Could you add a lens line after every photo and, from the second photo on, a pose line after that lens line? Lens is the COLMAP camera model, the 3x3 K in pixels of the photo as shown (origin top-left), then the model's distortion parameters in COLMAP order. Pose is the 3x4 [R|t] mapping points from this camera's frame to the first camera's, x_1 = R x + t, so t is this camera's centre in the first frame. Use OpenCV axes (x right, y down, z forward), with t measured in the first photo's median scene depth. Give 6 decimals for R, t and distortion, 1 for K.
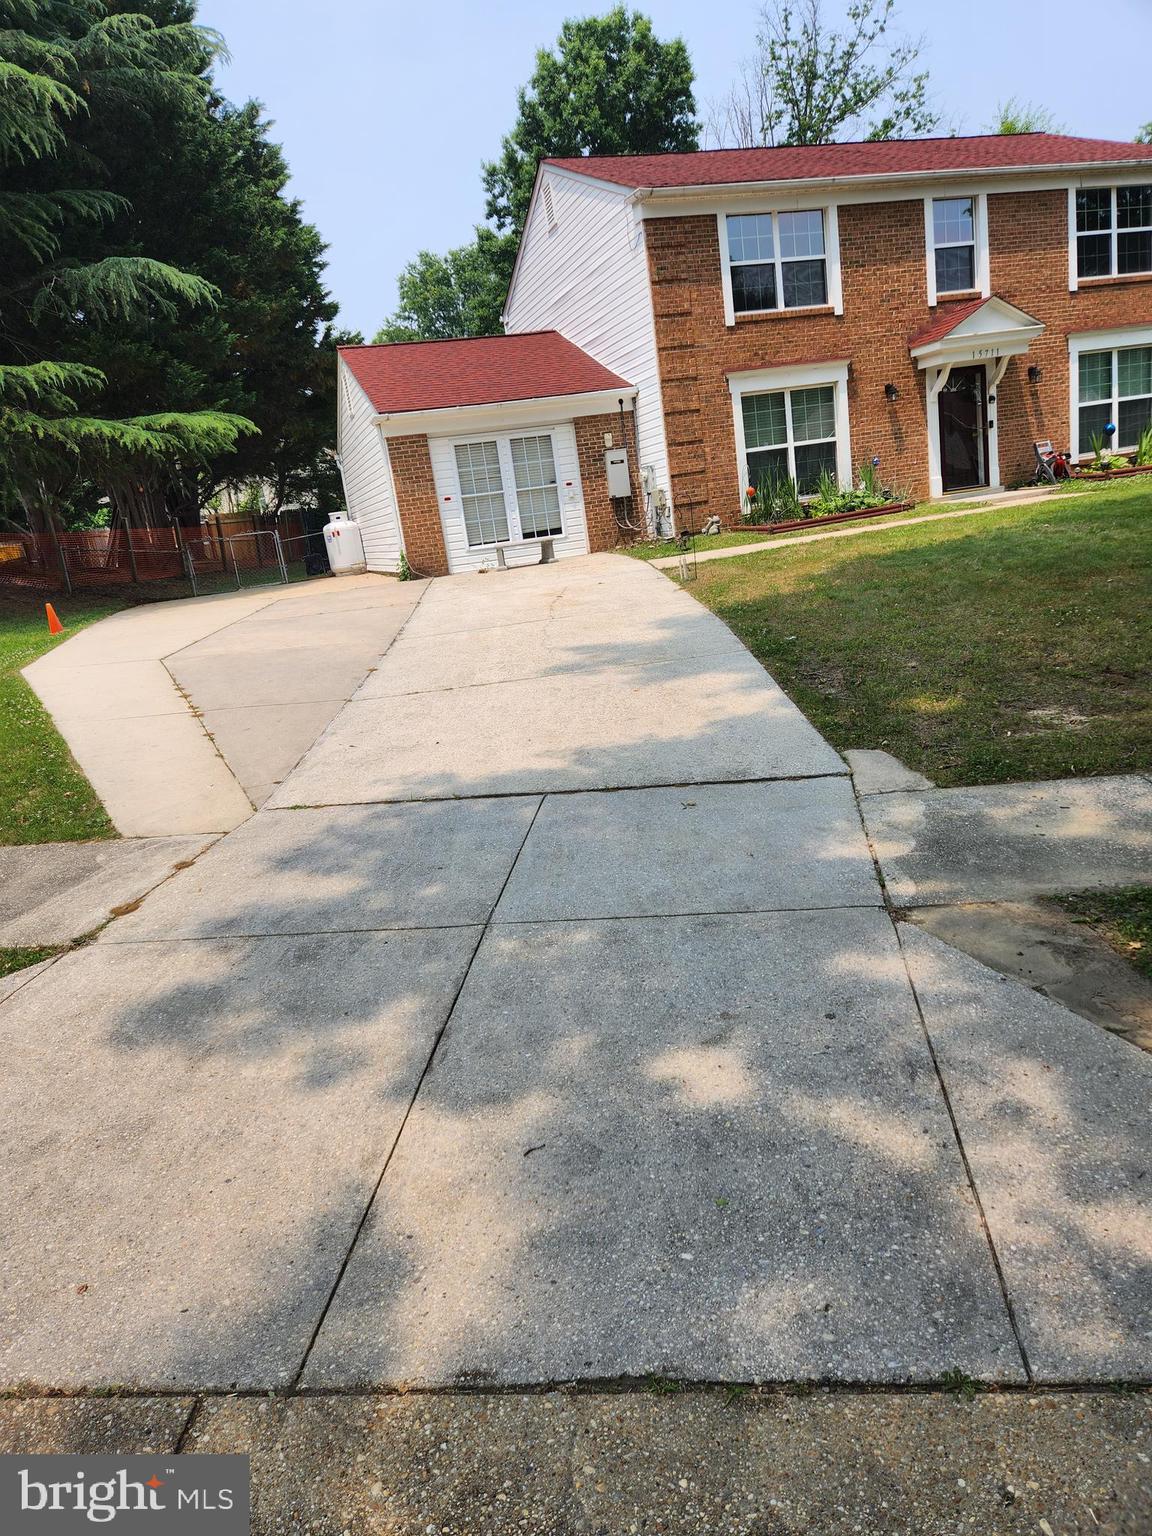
lens RADIAL K [[1055.3, 0, 576.0], [0, 1055.3, 768.0], [0, 0, 1]] dist [0.097118, -0.075987]
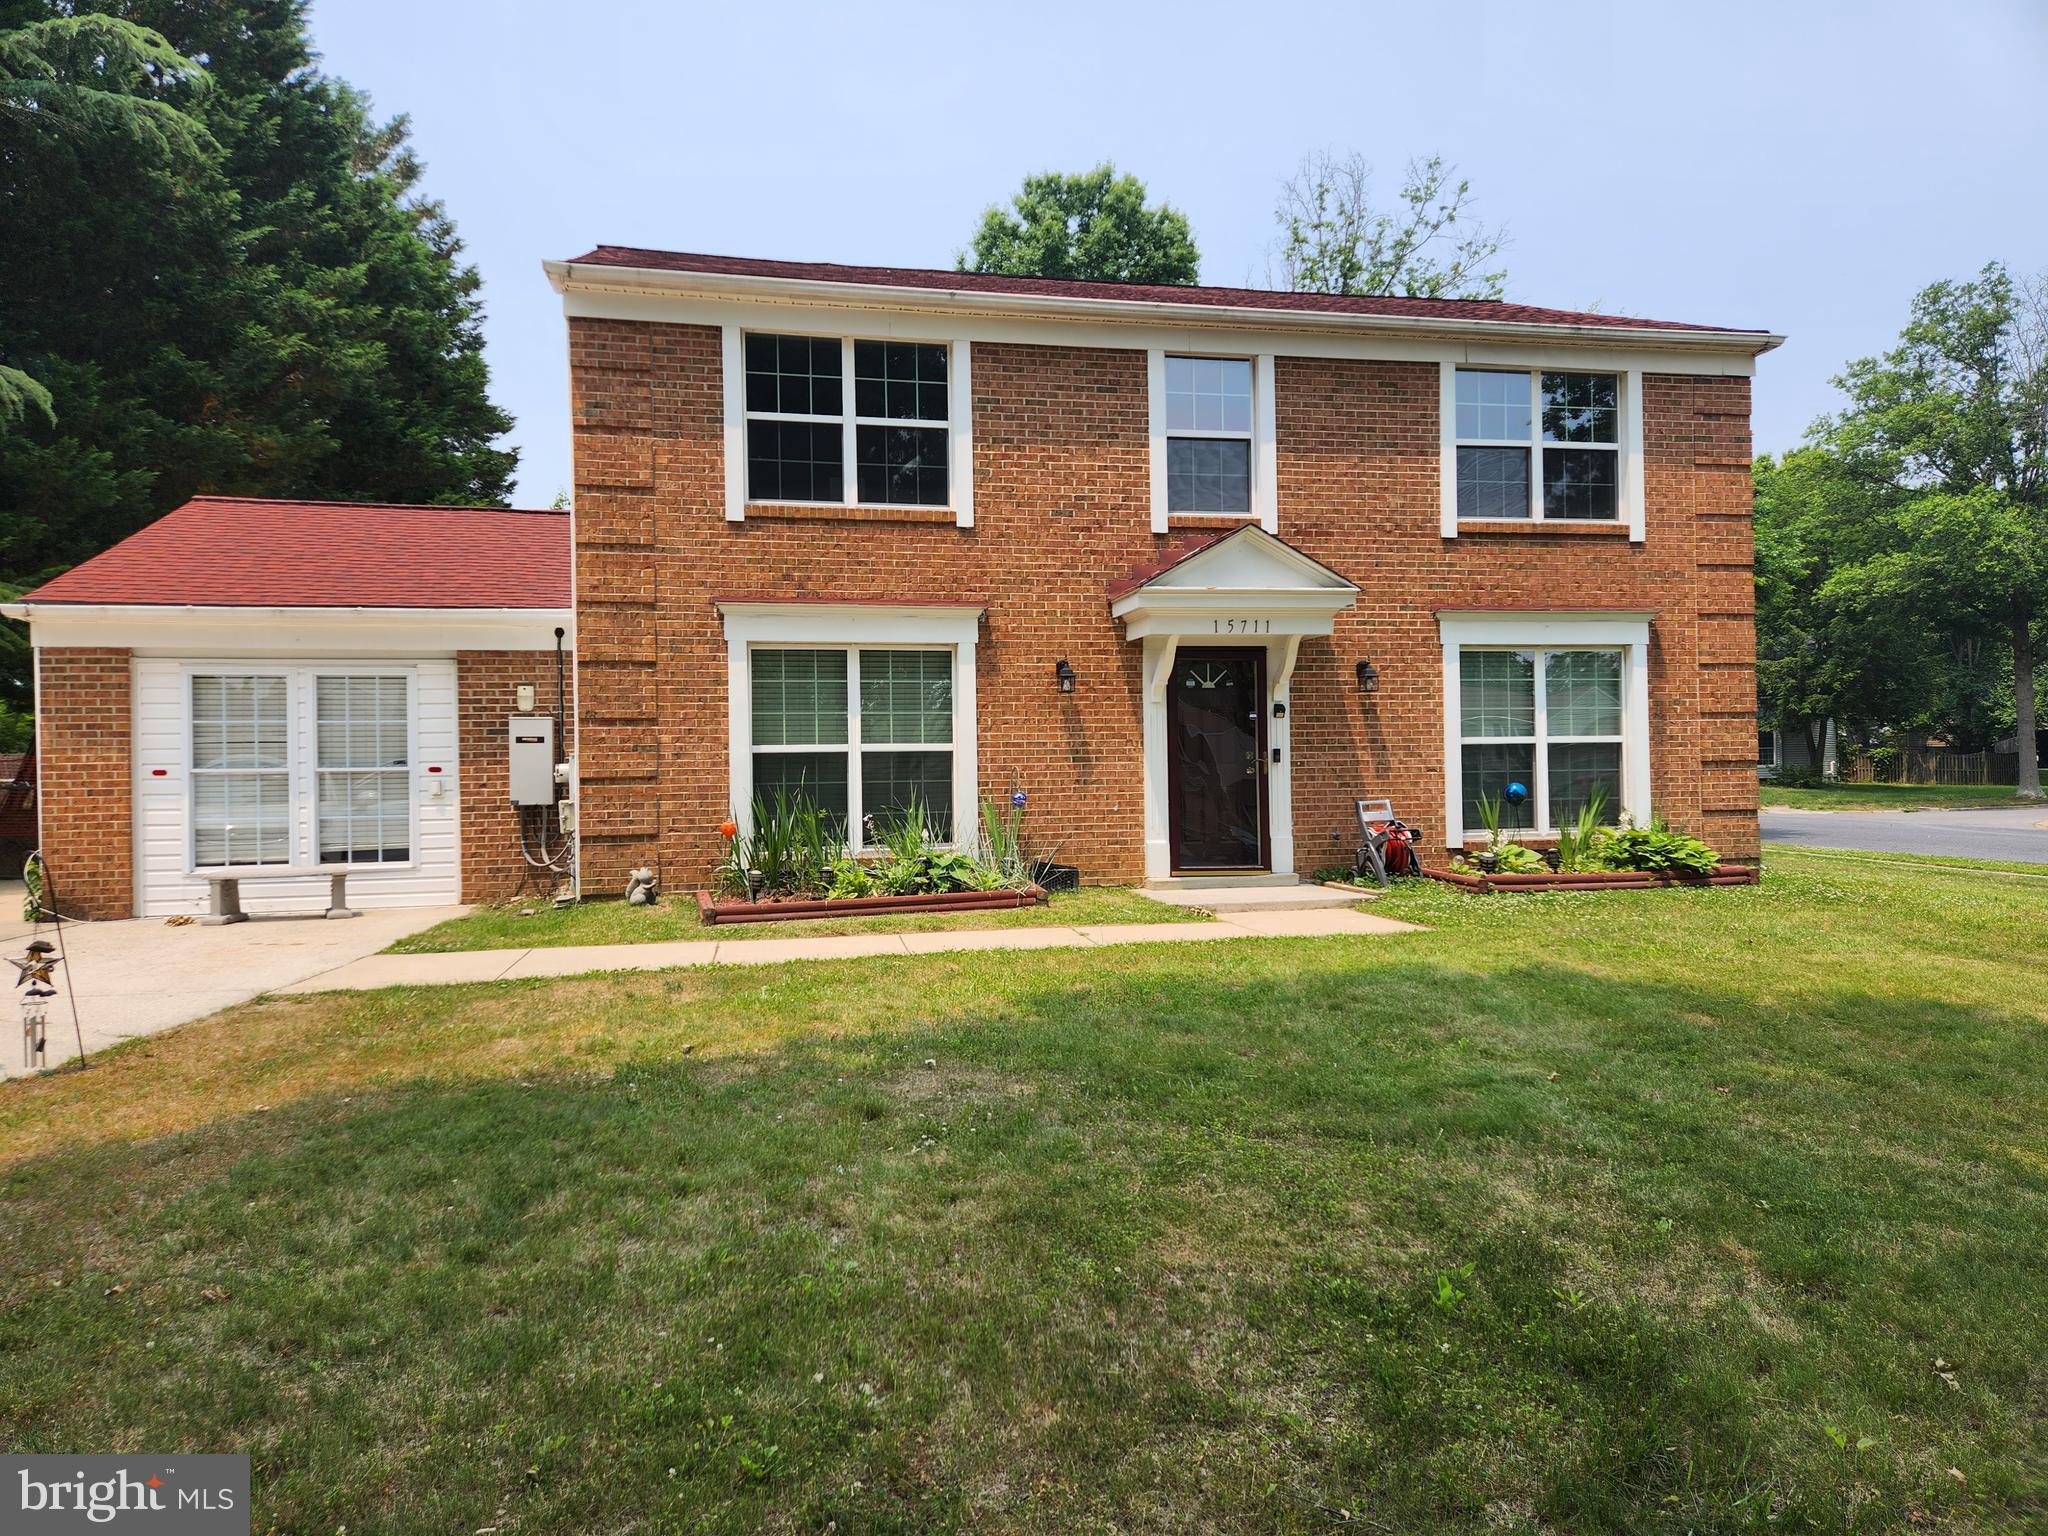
lens RADIAL K [[1407.0, 0, 1024.0], [0, 1407.0, 768.0], [0, 0, 1]] dist [0.097118, -0.075987]
pose [[0.989529, 0.112517, -0.090398, 0.340089], [-0.130802, 0.963855, -0.232107, -0.144634], [0.061015, 0.241501, 0.968480, 0.345506]]
